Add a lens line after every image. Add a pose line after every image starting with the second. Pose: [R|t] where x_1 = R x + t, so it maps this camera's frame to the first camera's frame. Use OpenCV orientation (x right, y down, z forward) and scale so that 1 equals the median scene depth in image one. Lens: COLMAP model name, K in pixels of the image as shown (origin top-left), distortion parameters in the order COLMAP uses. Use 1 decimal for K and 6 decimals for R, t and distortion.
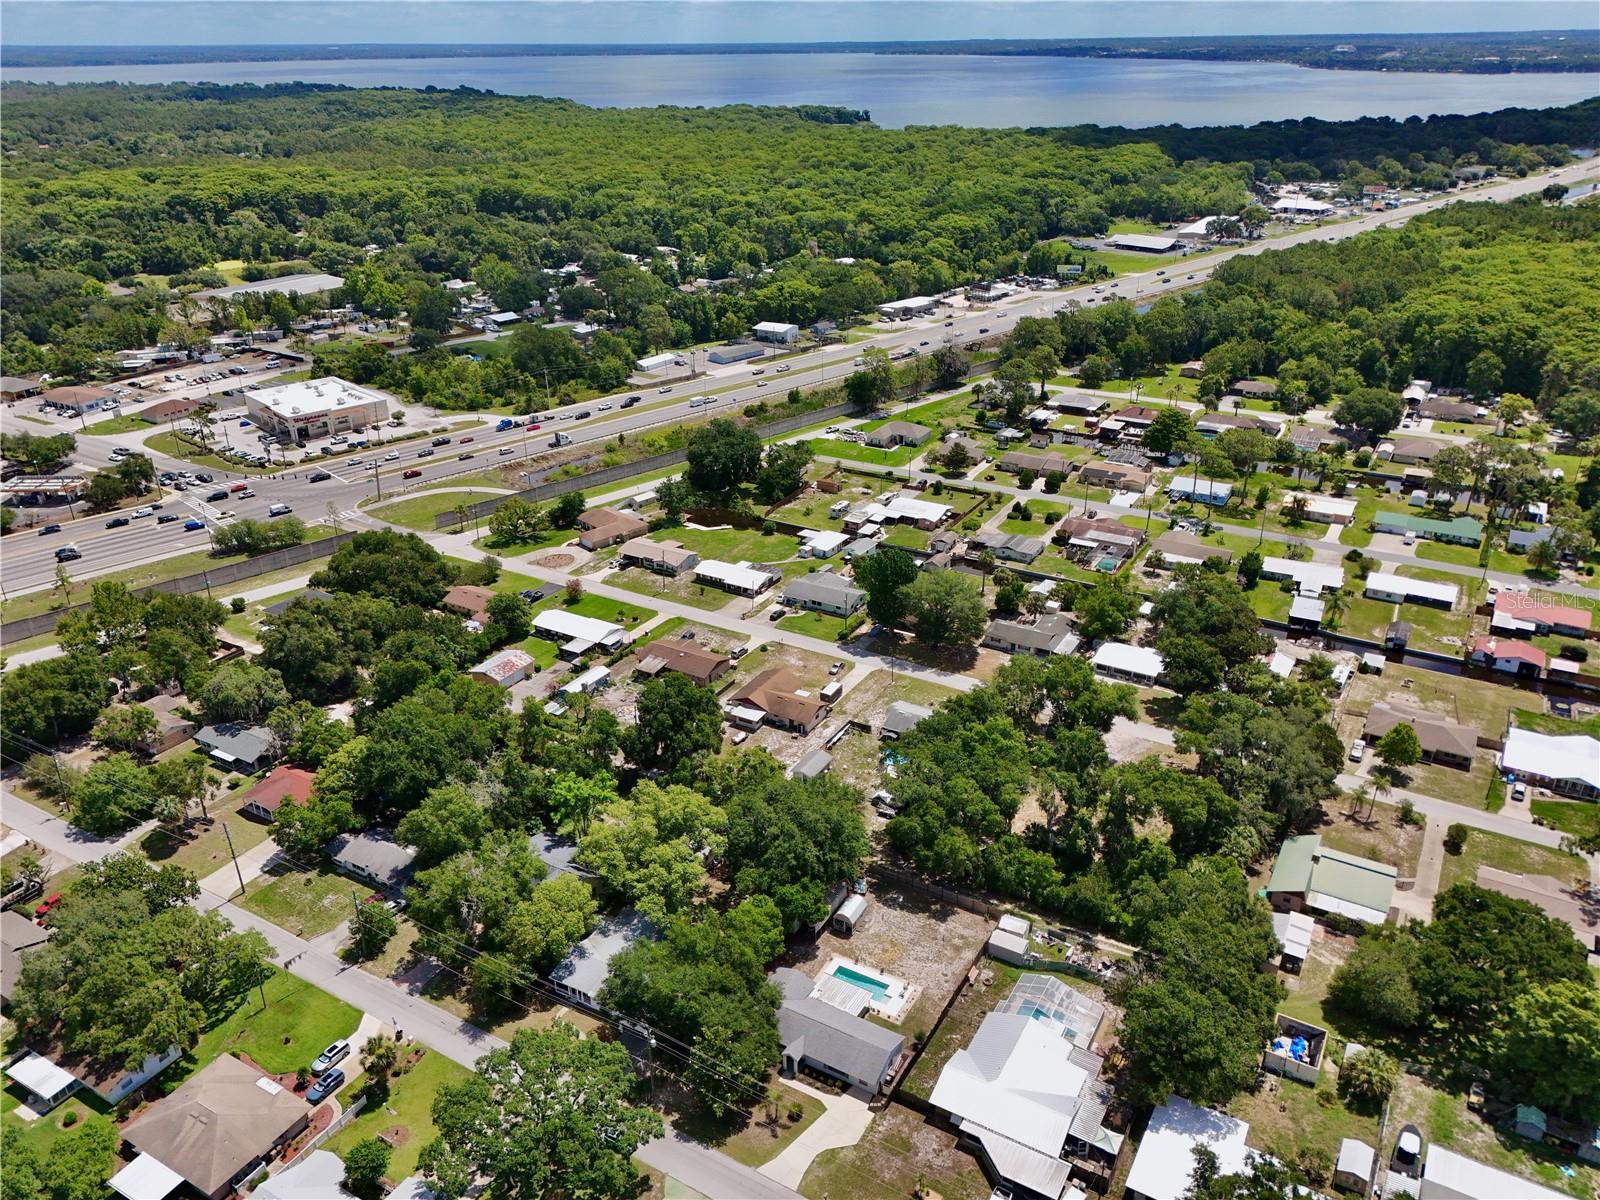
lens RADIAL K [[1172.5, 0, 803.1], [0, 1172.5, 612.8], [0, 0, 1]] dist [0.075293, -0.071014]
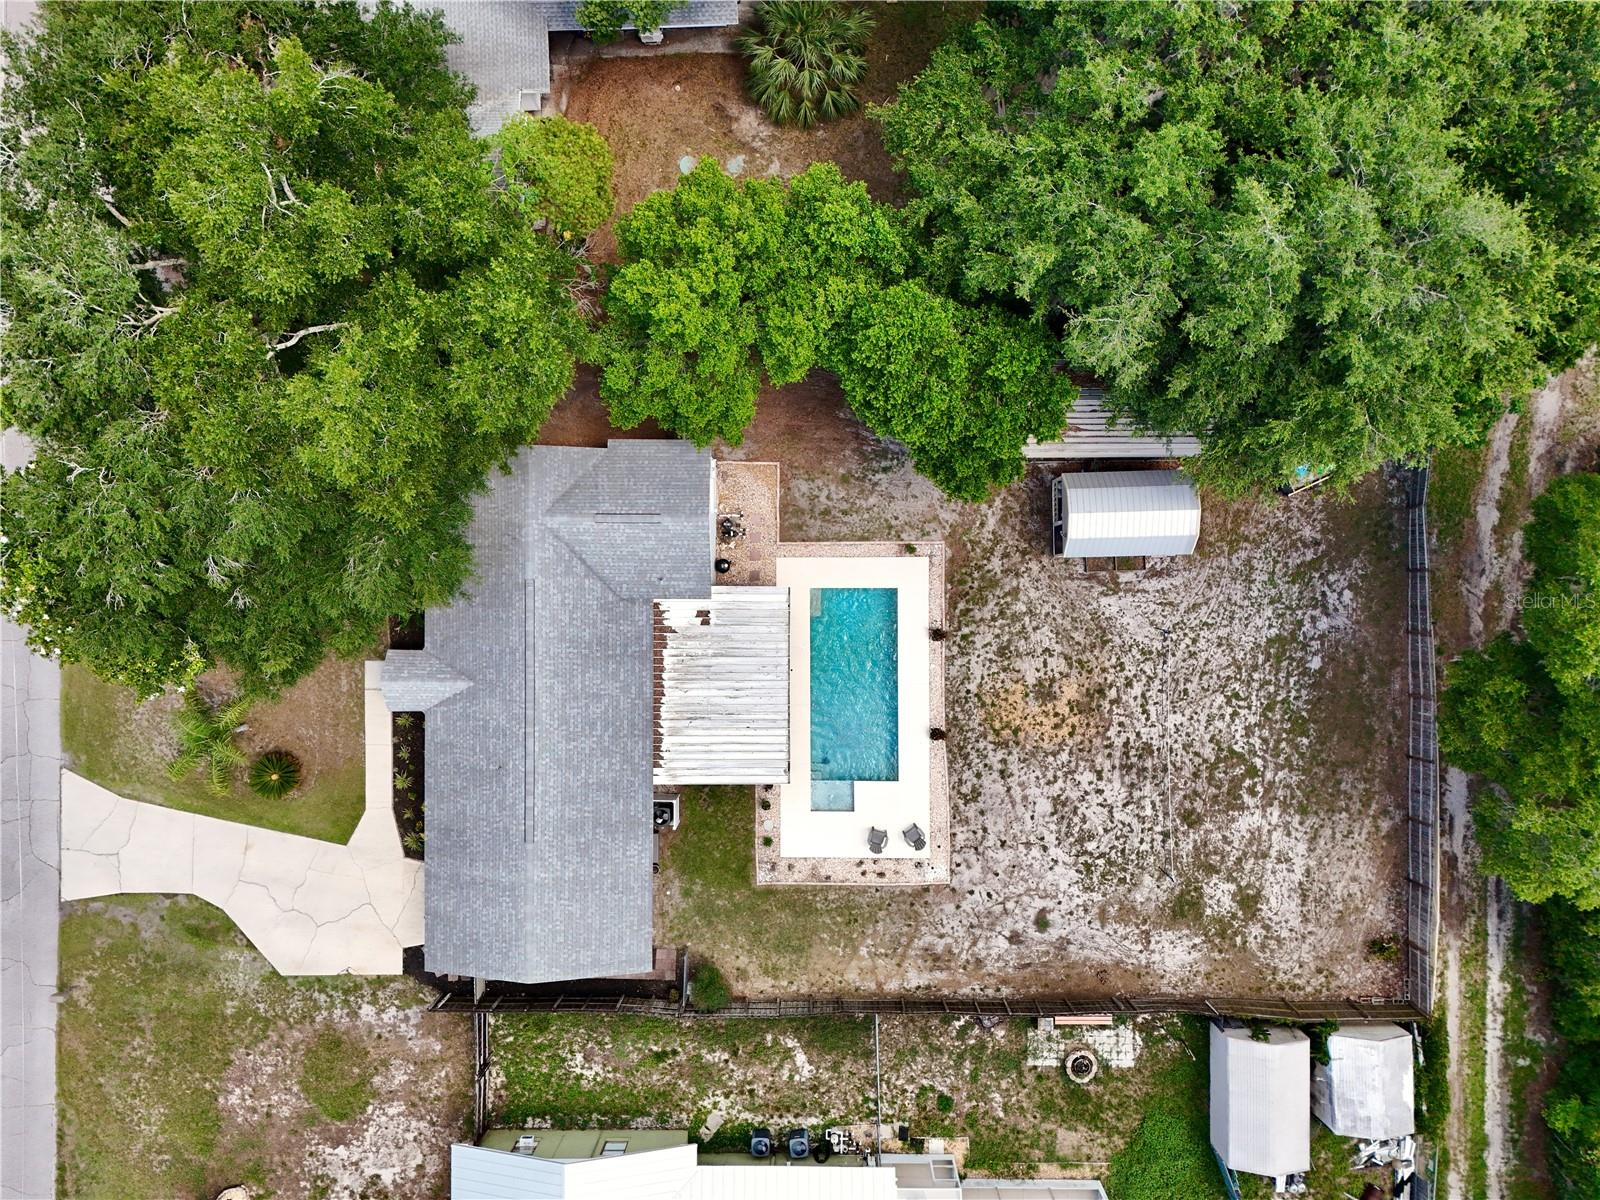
lens RADIAL K [[1147.0, 0, 794.1], [0, 1147.0, 620.2], [0, 0, 1]] dist [0.057289, -0.040753]
pose [[0.500207, 0.865778, 0.014882, 0.012061], [-0.363782, 0.194518, 0.910947, 0.031544], [0.785783, -0.461076, 0.412254, 0.498274]]
